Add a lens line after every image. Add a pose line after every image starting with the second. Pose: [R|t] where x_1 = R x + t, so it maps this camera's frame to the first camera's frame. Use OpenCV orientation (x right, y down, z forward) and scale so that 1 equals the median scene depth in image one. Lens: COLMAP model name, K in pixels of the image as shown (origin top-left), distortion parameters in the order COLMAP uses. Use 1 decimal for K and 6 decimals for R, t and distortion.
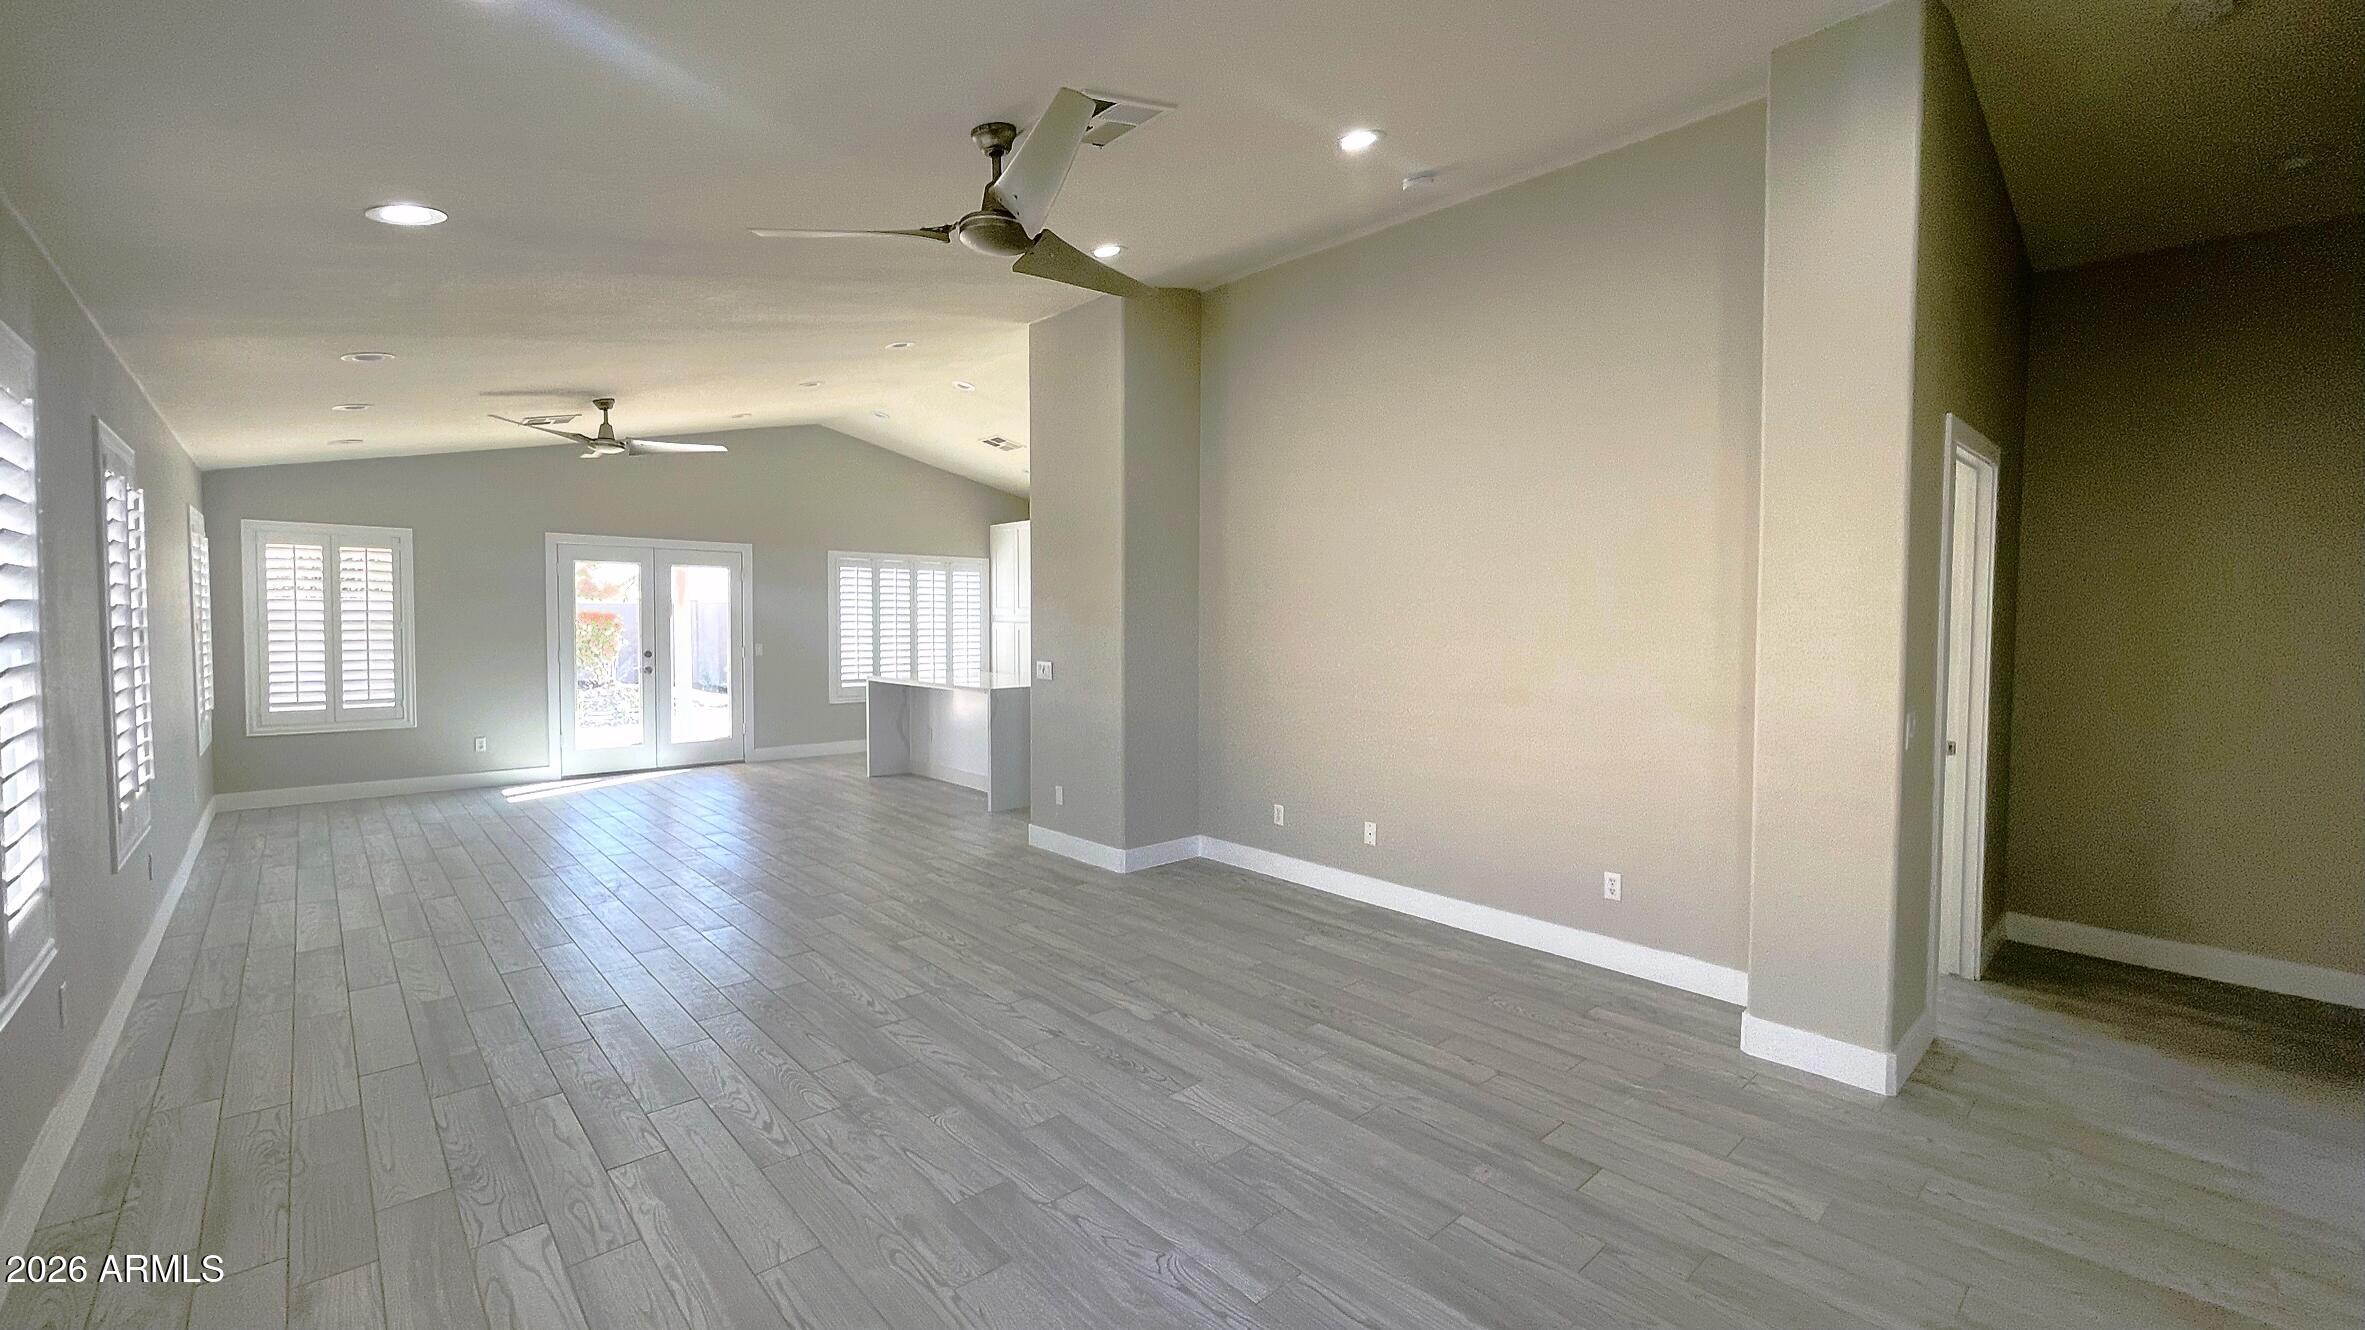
lens RADIAL K [[965.8, 0, 1160.3], [0, 965.8, 660.4], [0, 0, 1]] dist [-0.001045, 0.000281]
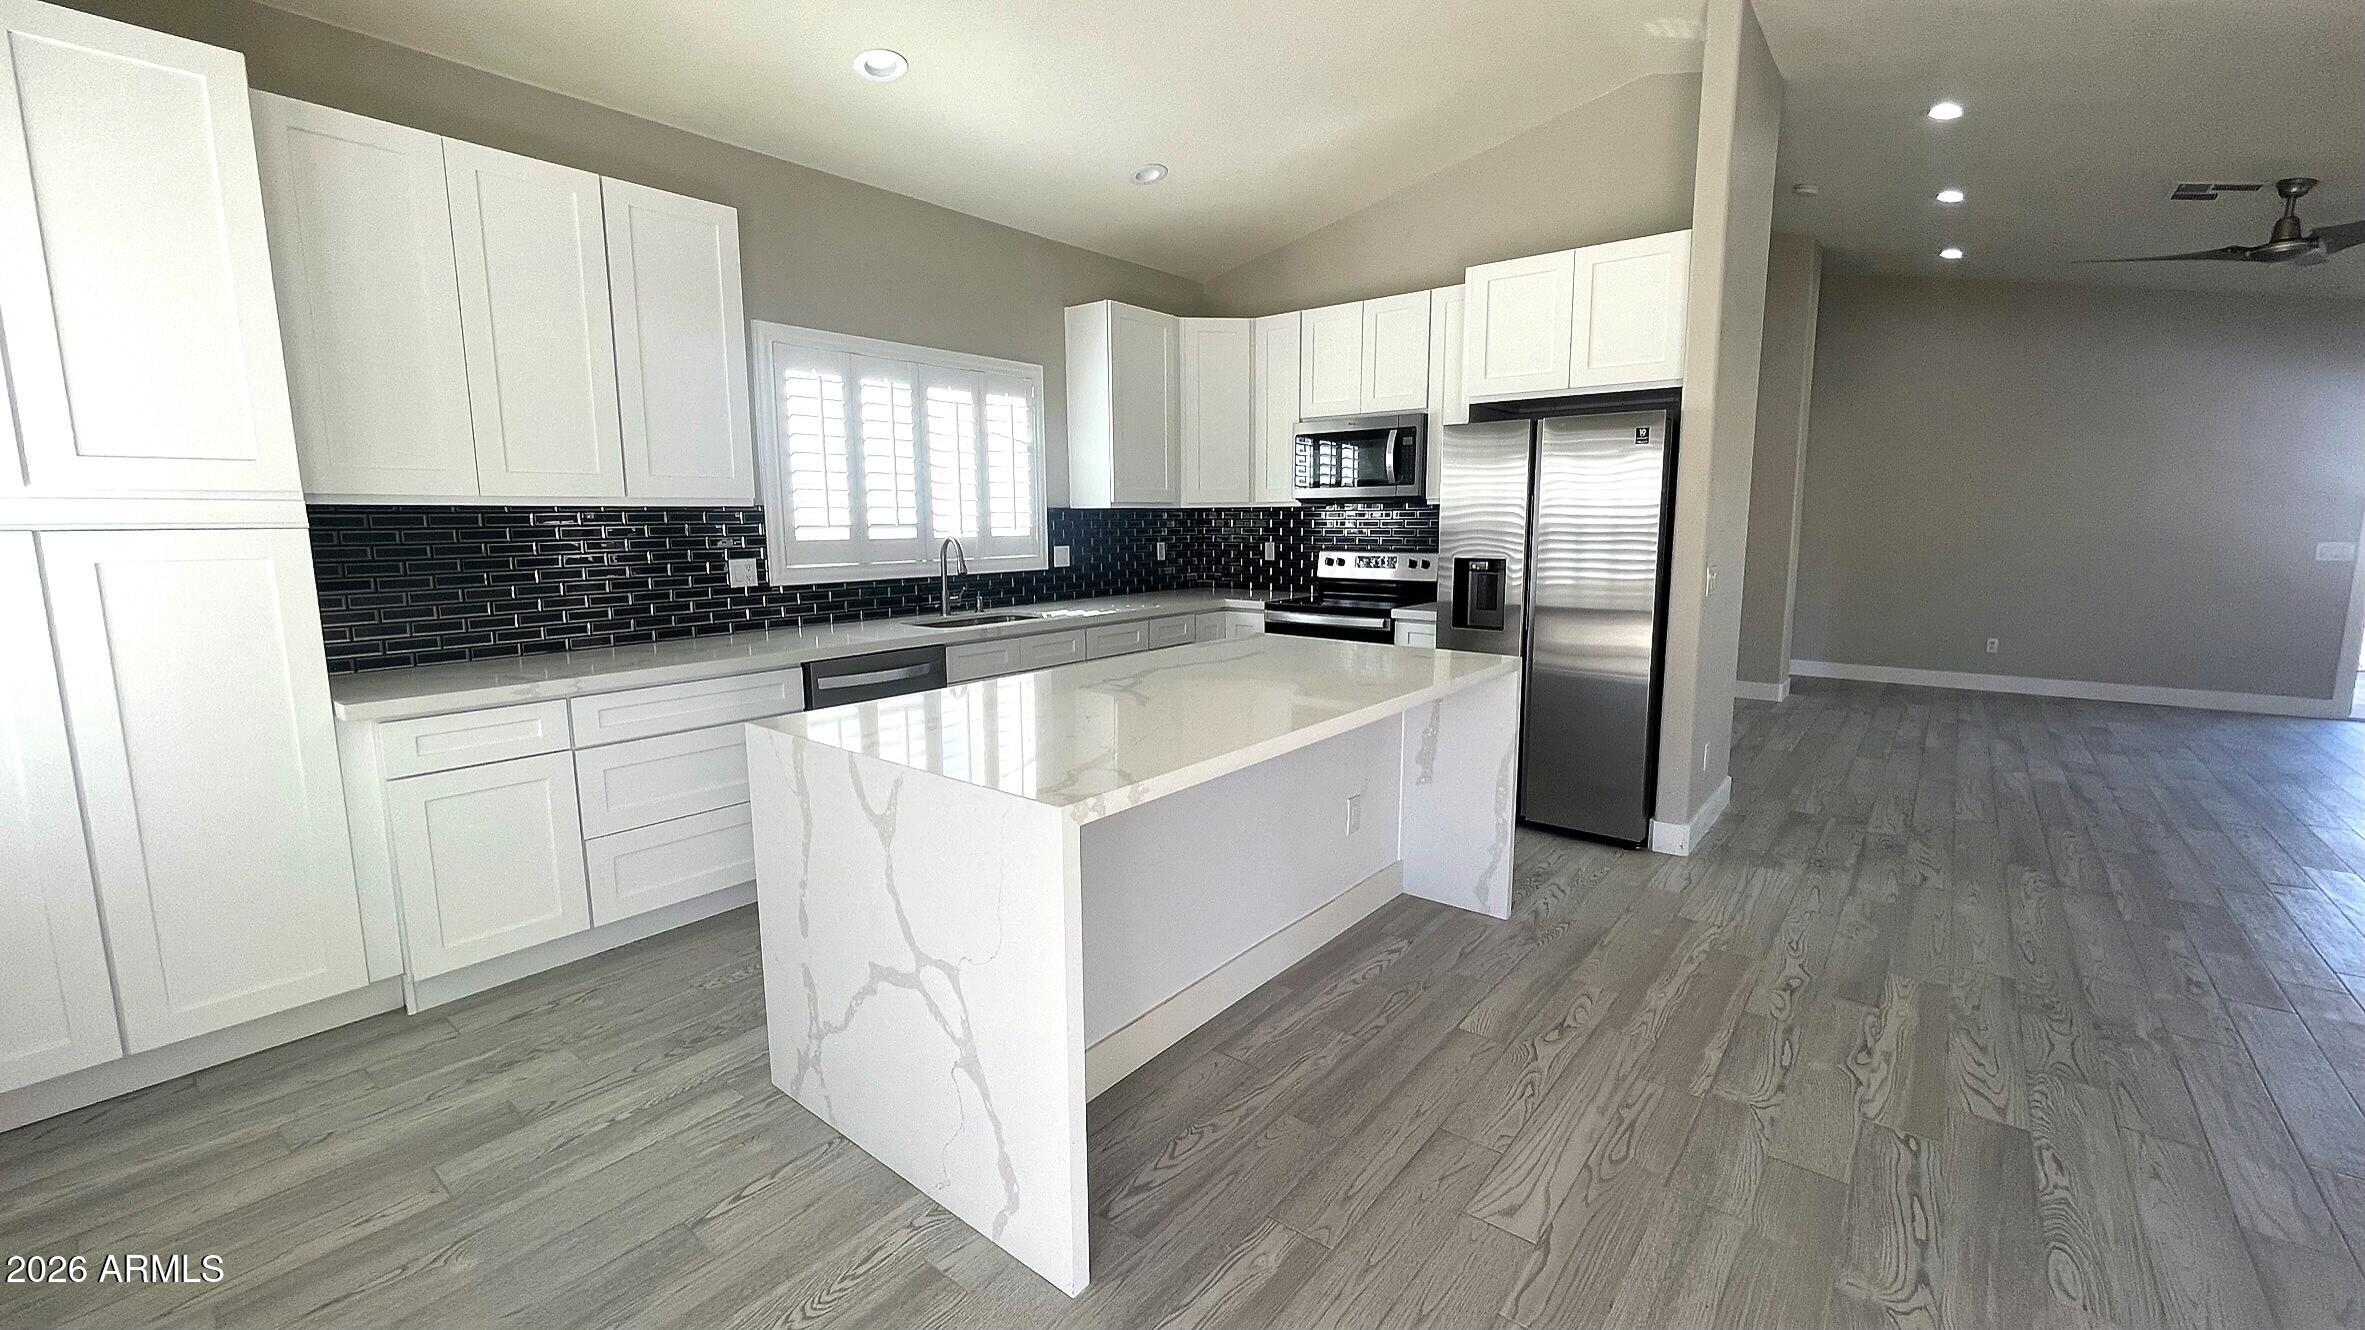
lens RADIAL K [[952.1, 0, 1184.8], [0, 952.1, 655.0], [0, 0, 1]] dist [-0.002262, -0.000086]
pose [[-0.164771, -0.143253, 0.975874, -0.539487], [0.048031, 0.987058, 0.153004, -0.046264], [-0.985162, 0.072082, -0.155758, 1.111939]]
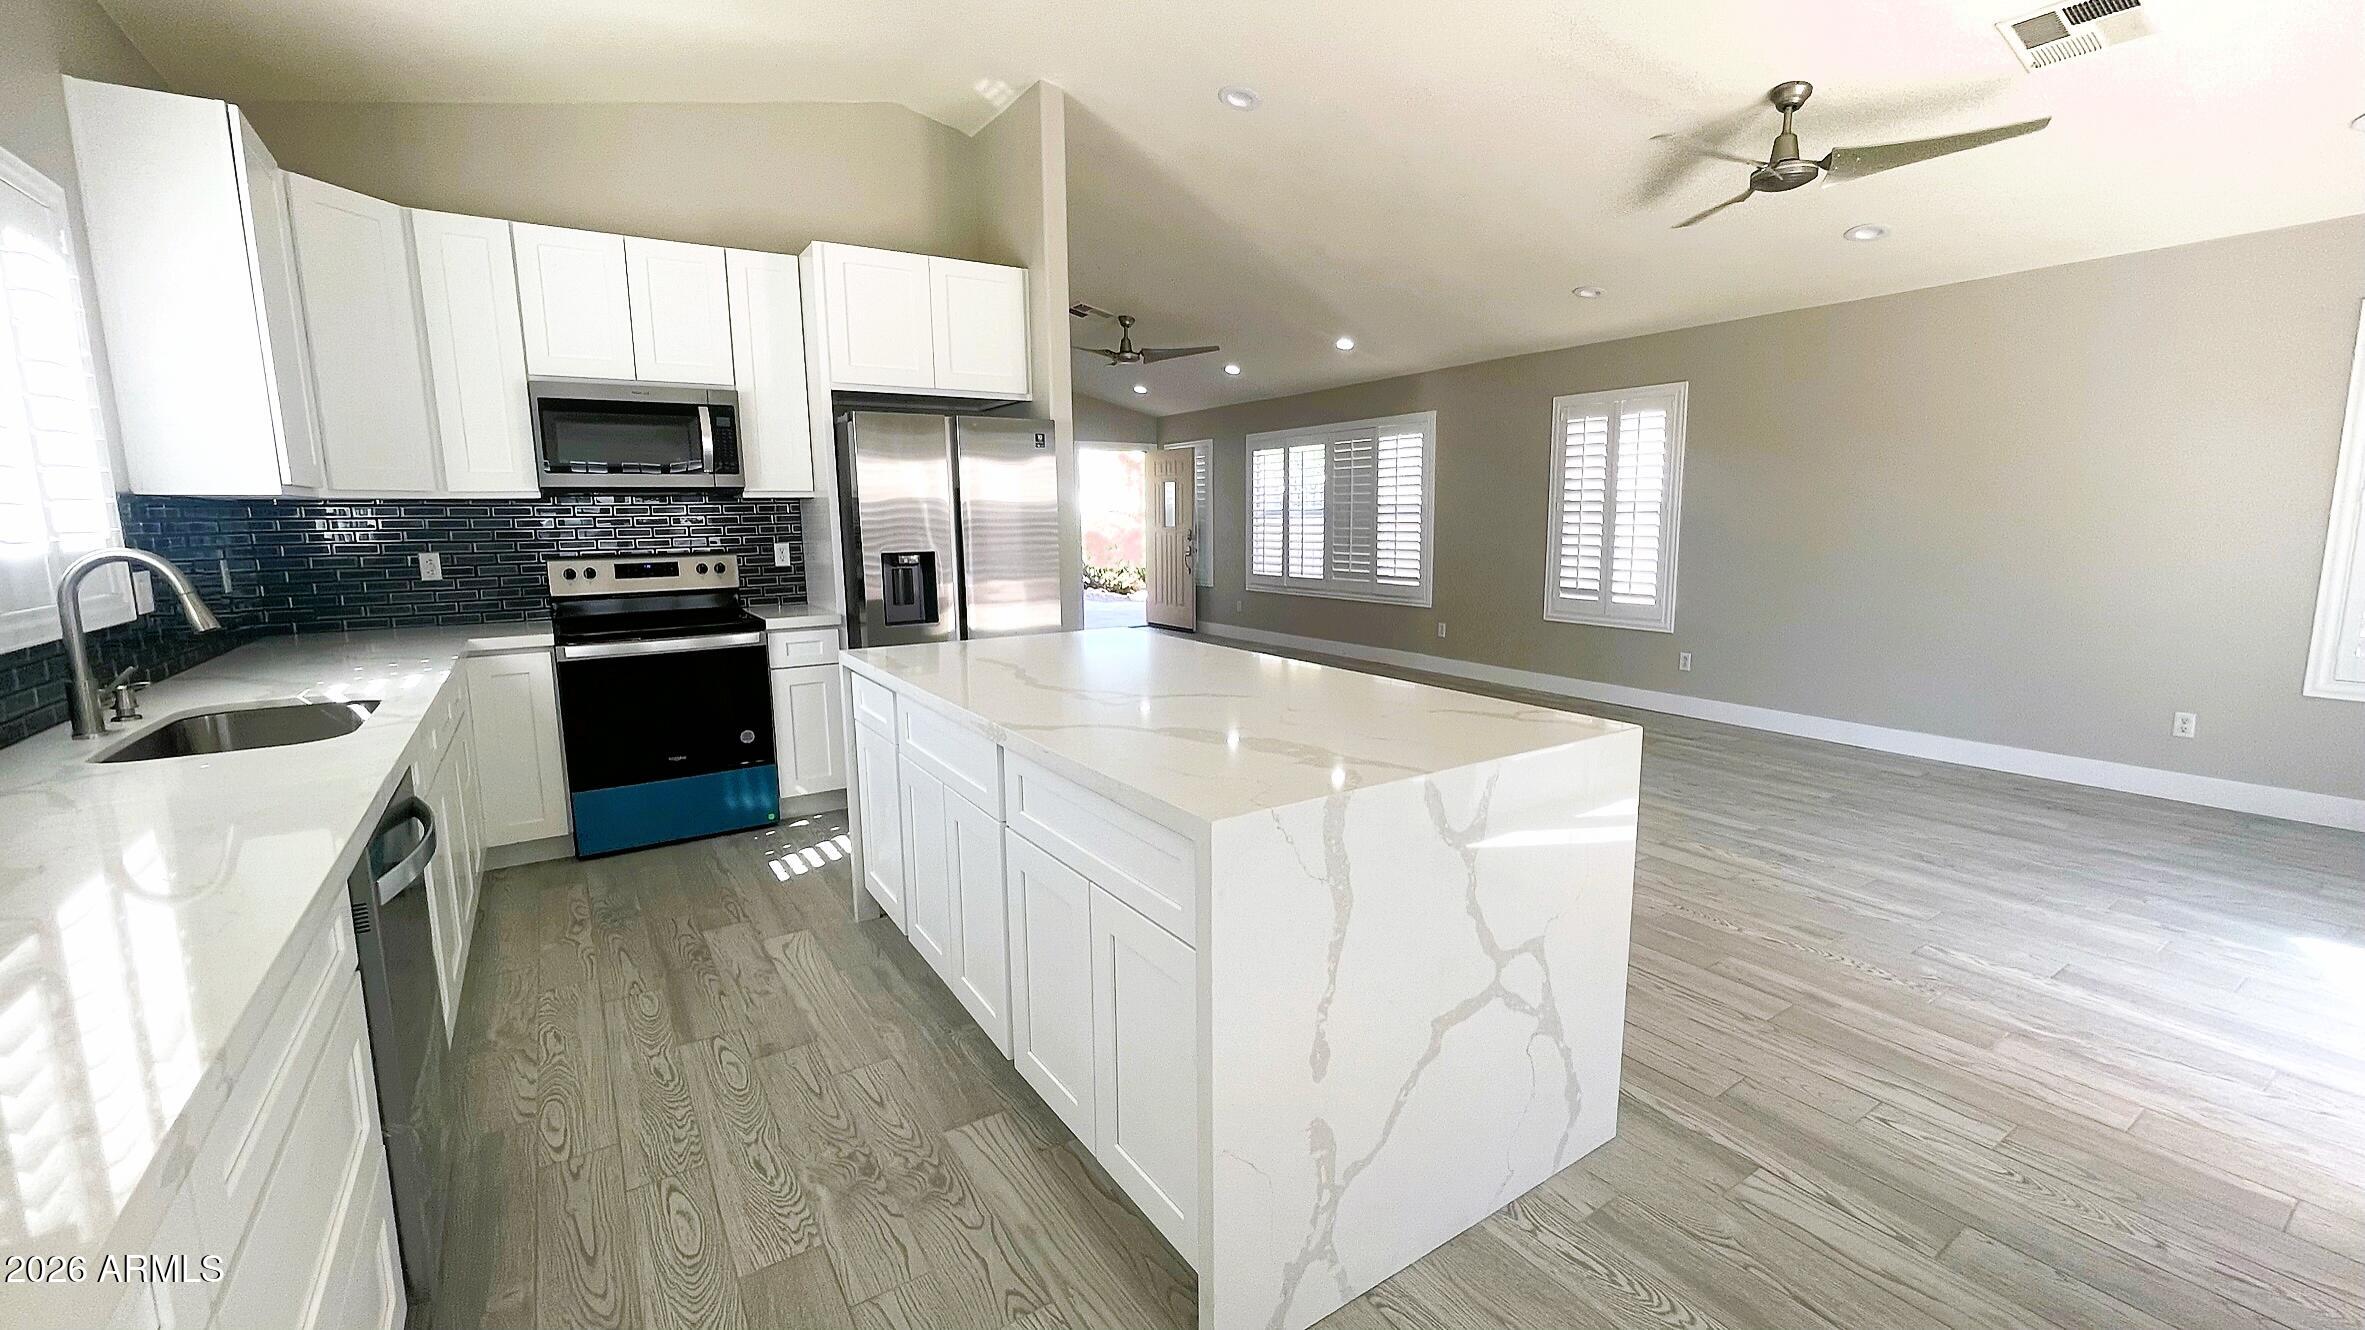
lens RADIAL K [[965.8, 0, 1160.3], [0, 965.8, 660.4], [0, 0, 1]] dist [-0.001045, 0.000281]
pose [[-0.988100, -0.014124, 0.153162, -0.259470], [0.015900, 0.981061, 0.193044, -0.052195], [-0.152988, 0.193182, -0.969162, 1.365794]]
